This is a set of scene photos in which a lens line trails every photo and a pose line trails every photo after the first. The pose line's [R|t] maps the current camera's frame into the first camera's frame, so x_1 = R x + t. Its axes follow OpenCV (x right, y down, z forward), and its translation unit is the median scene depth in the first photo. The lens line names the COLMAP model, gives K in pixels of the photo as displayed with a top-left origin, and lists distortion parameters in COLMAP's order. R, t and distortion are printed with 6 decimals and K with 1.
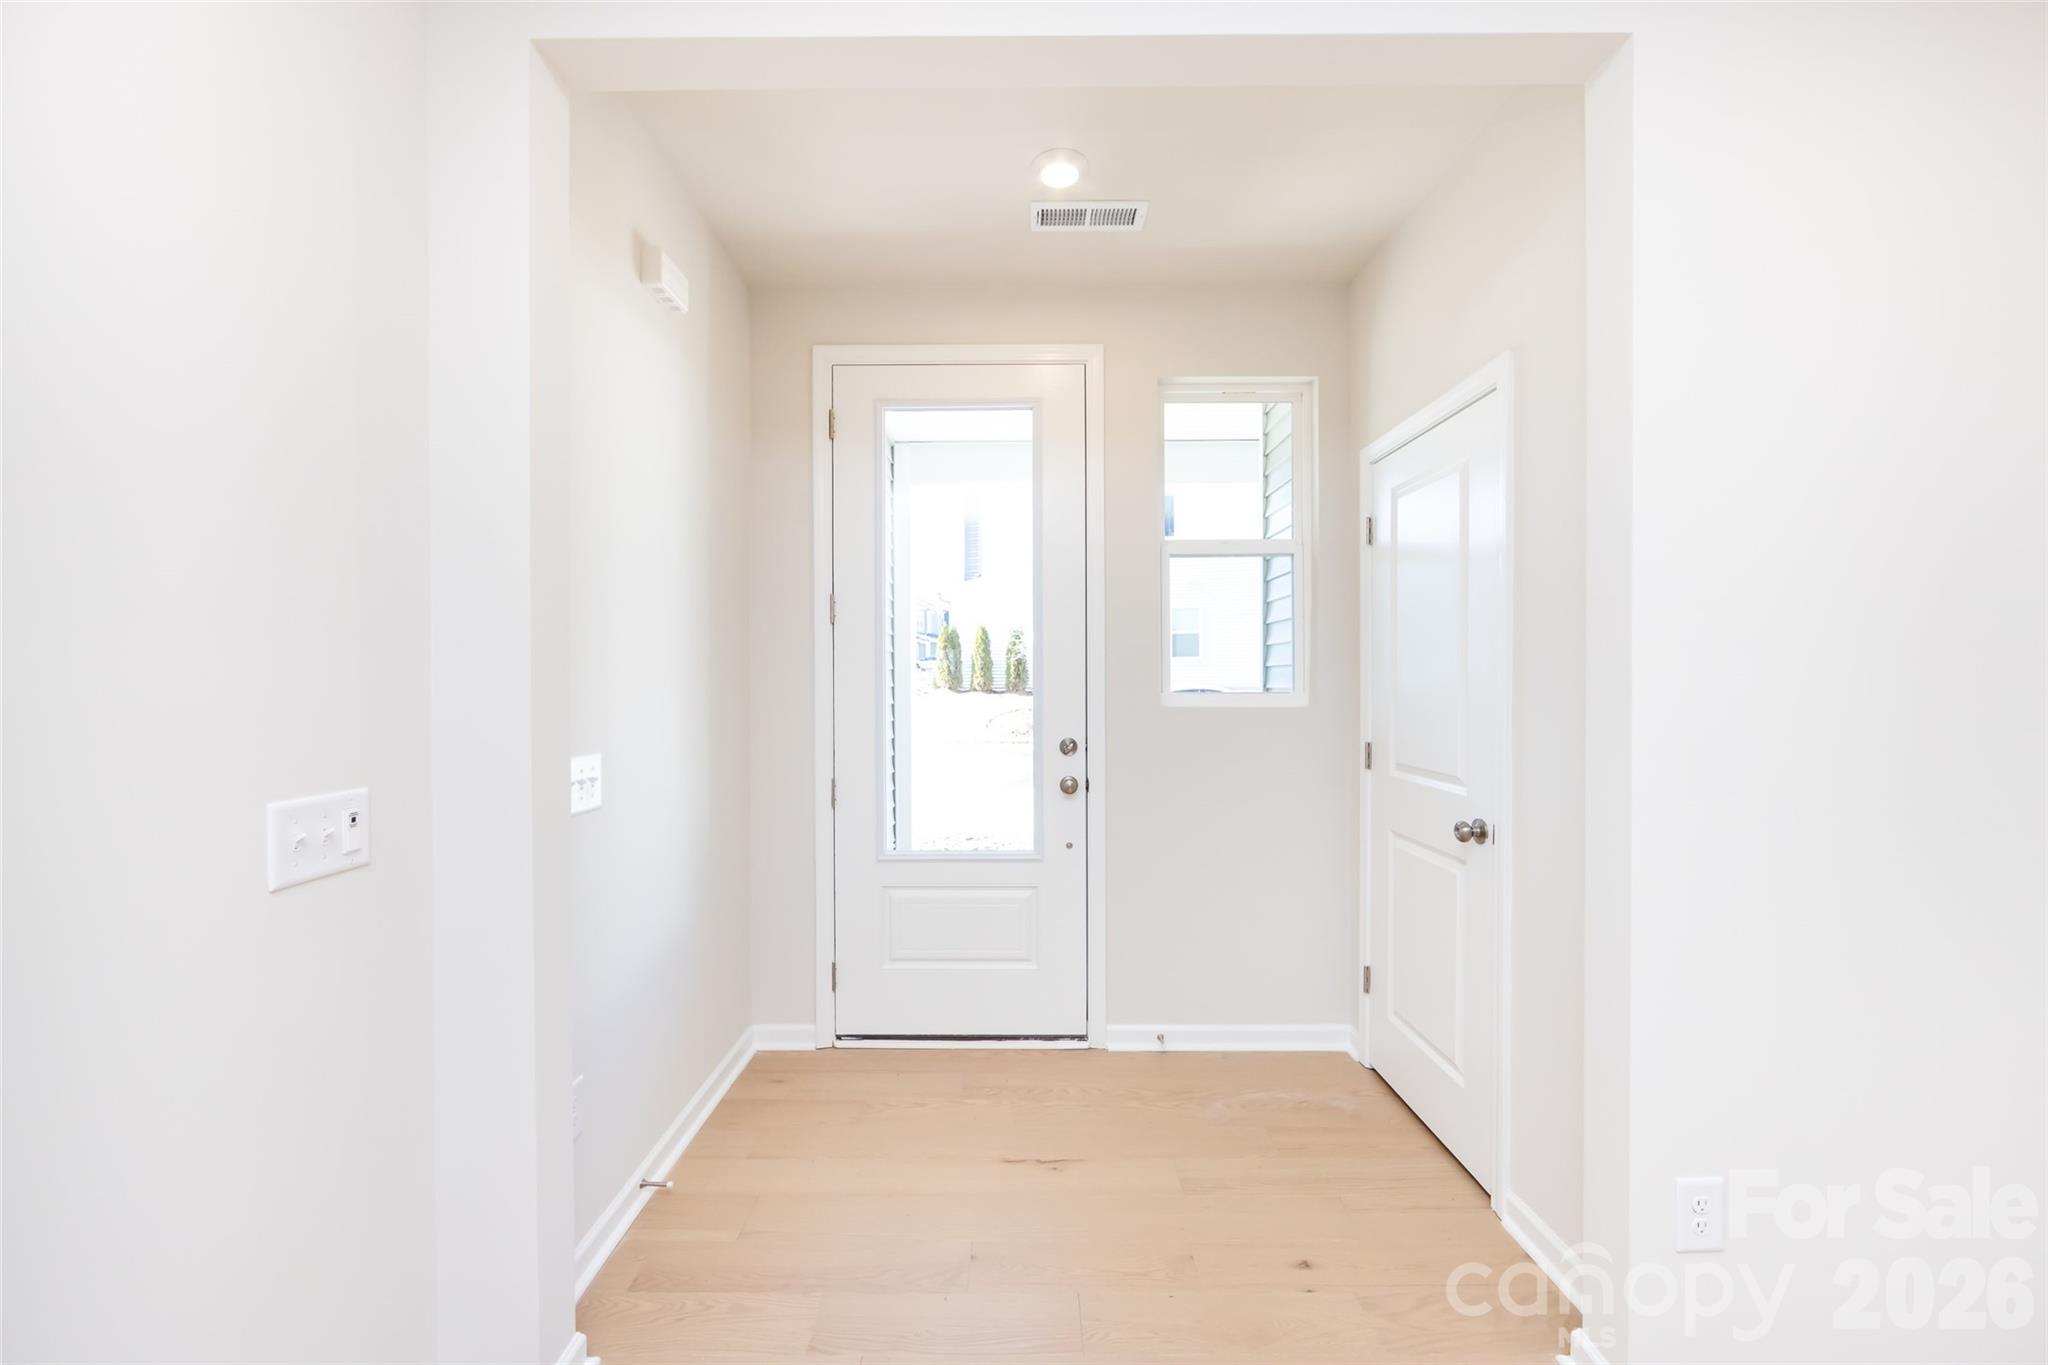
lens RADIAL K [[805.1, 0, 1021.2], [0, 805.1, 685.3], [0, 0, 1]] dist [-0.002422, -0.000008]
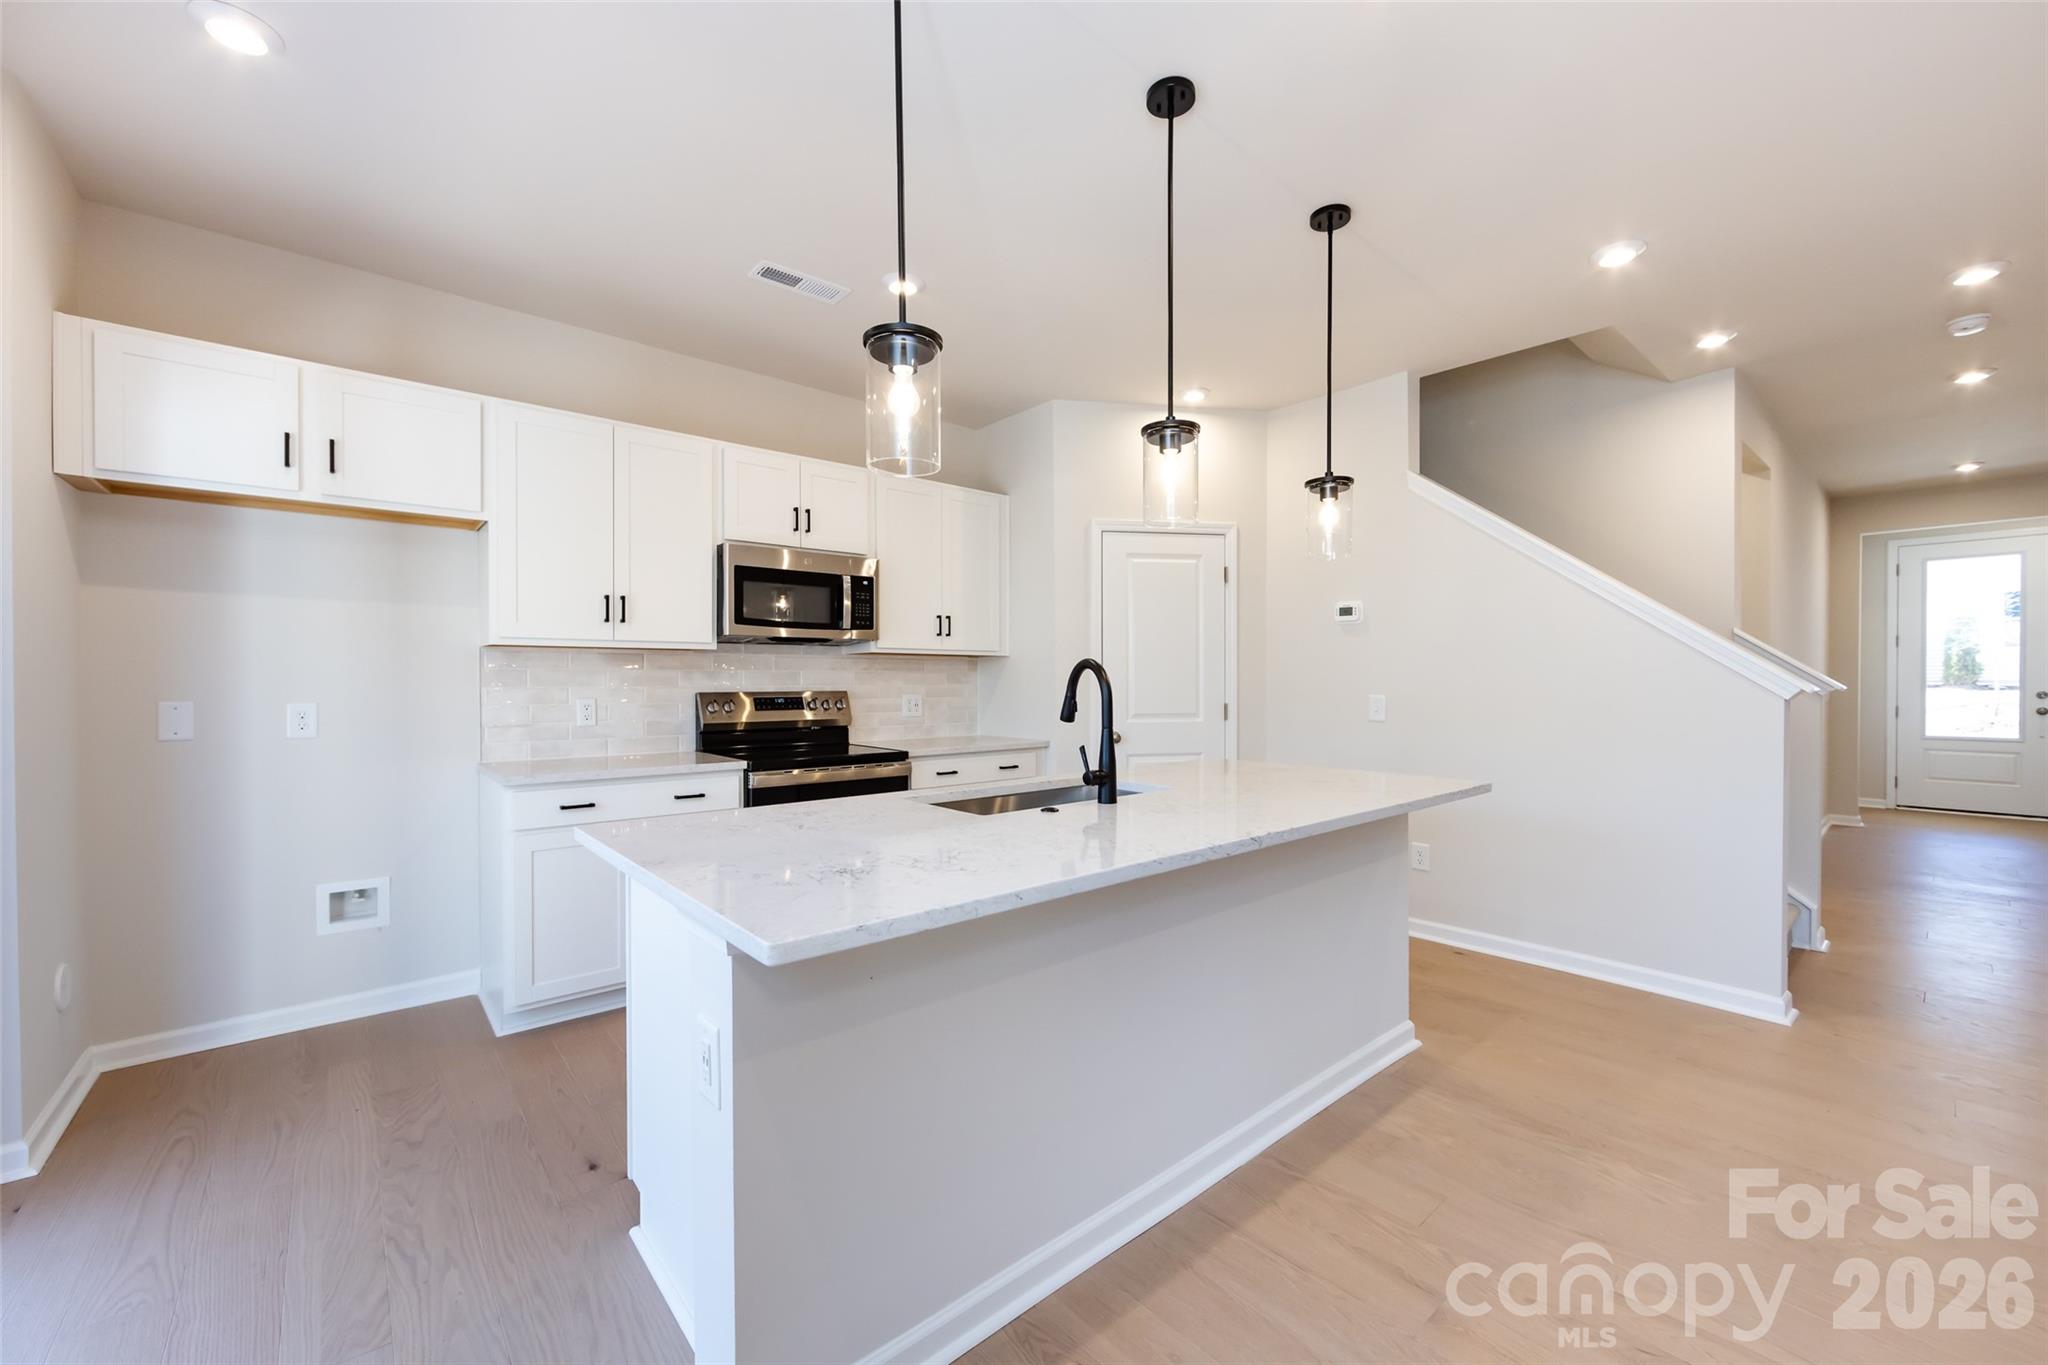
lens RADIAL K [[805.1, 0, 1021.5], [0, 805.1, 688.4], [0, 0, 1]] dist [-0.002422, -0.000008]
pose [[0.654238, 0.009431, -0.756230, -0.123619], [-0.003249, 0.999948, 0.009660, 0.043659], [0.756282, -0.003863, 0.654234, -2.829744]]
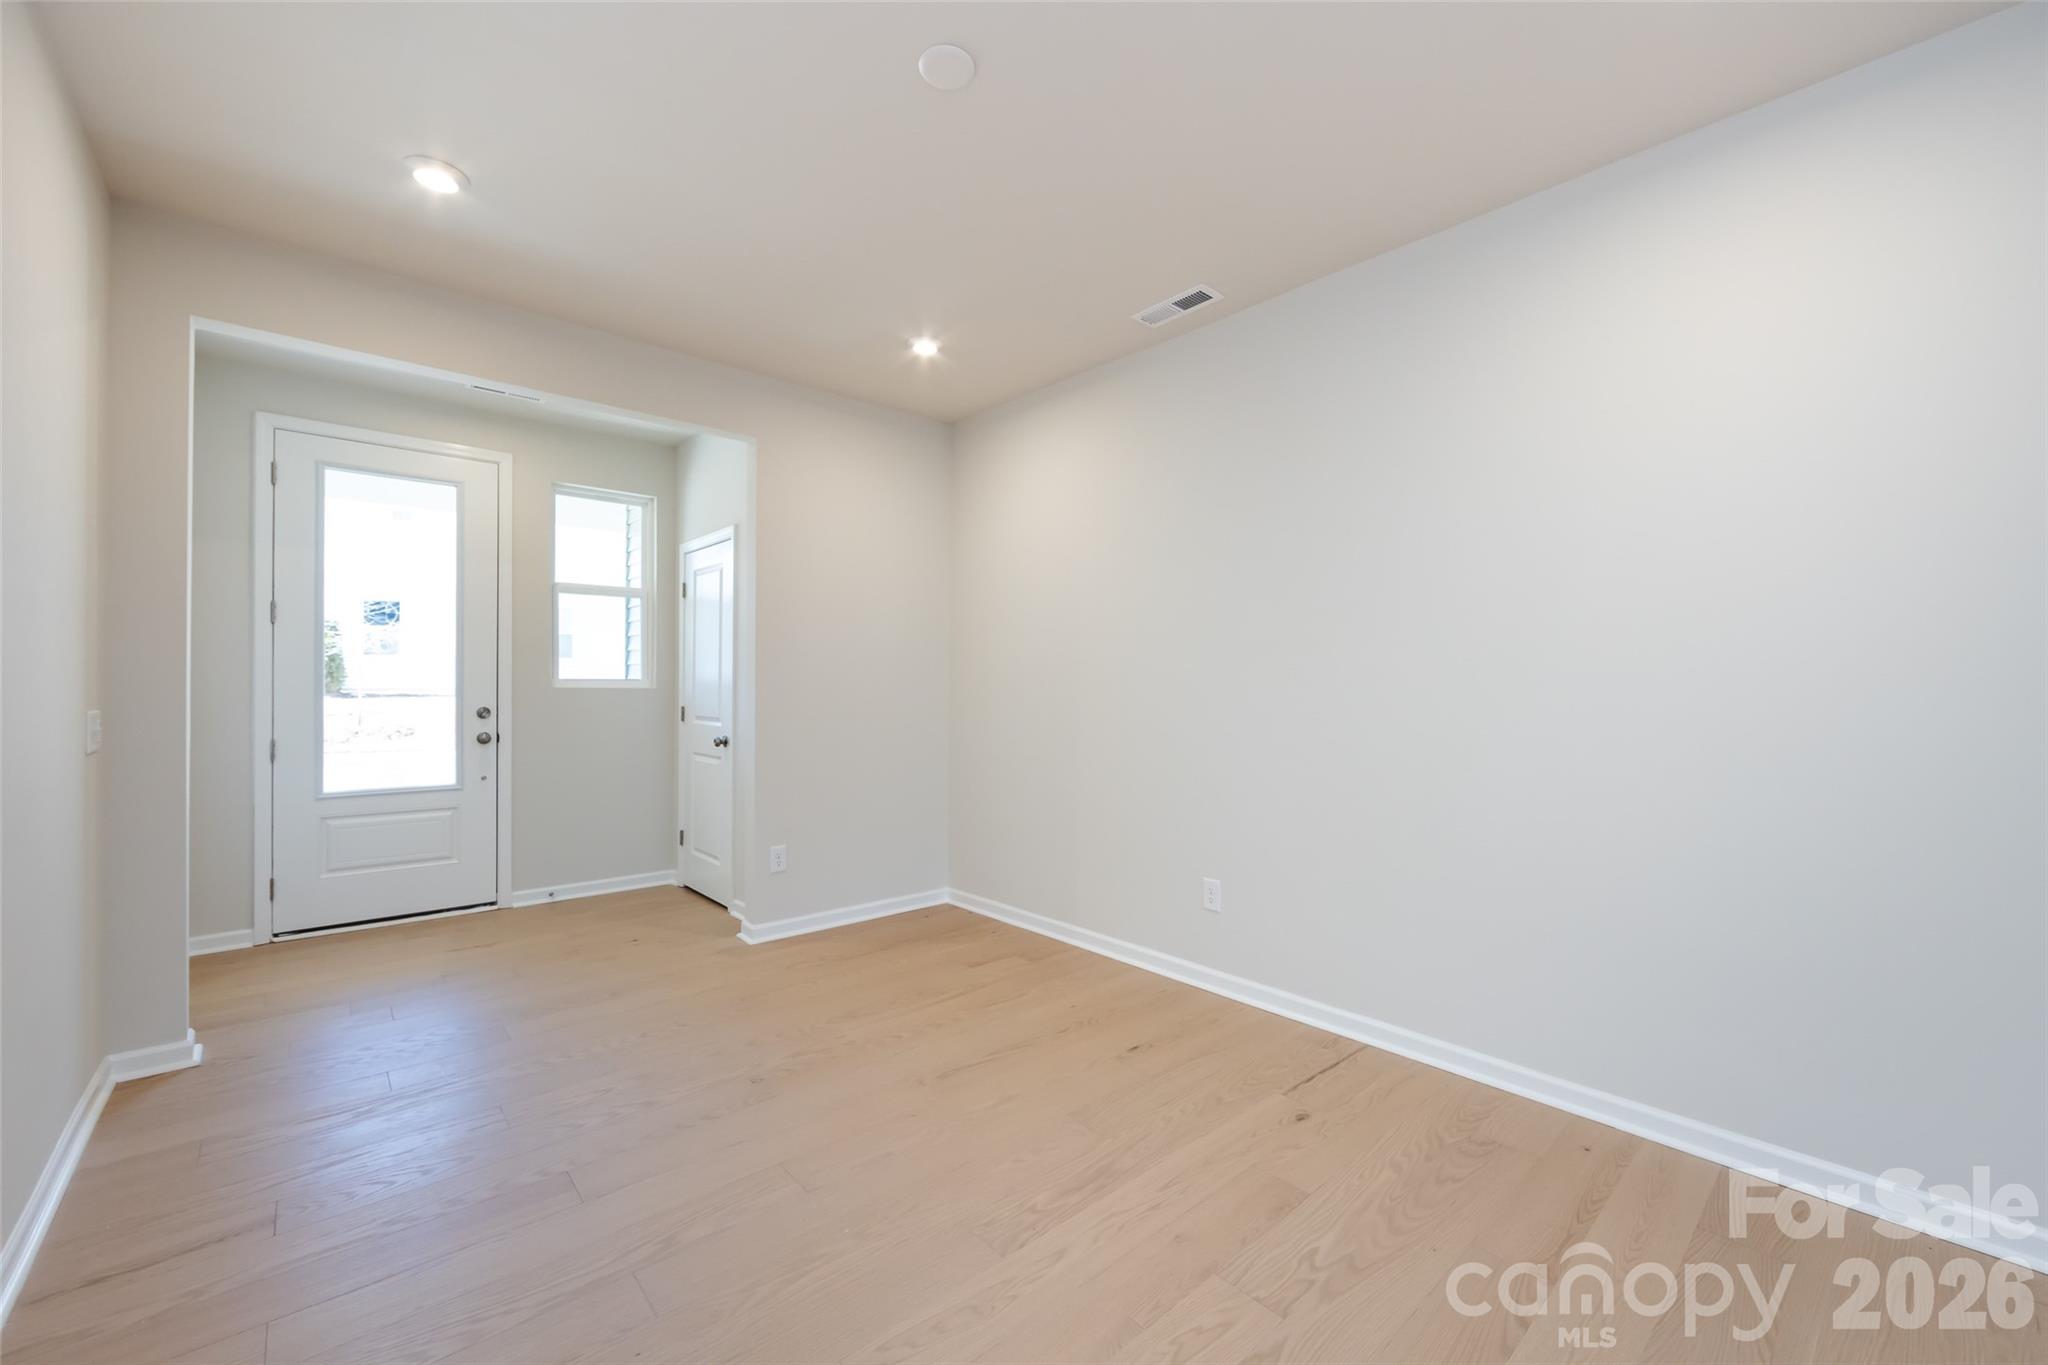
lens RADIAL K [[805.1, 0, 1015.3], [0, 805.1, 687.3], [0, 0, 1]] dist [-0.002422, -0.000008]
pose [[0.749769, 0.006173, 0.661671, -0.192919], [-0.003218, 0.999979, -0.005683, 0.033132], [-0.661692, 0.002131, 0.749773, -0.799750]]
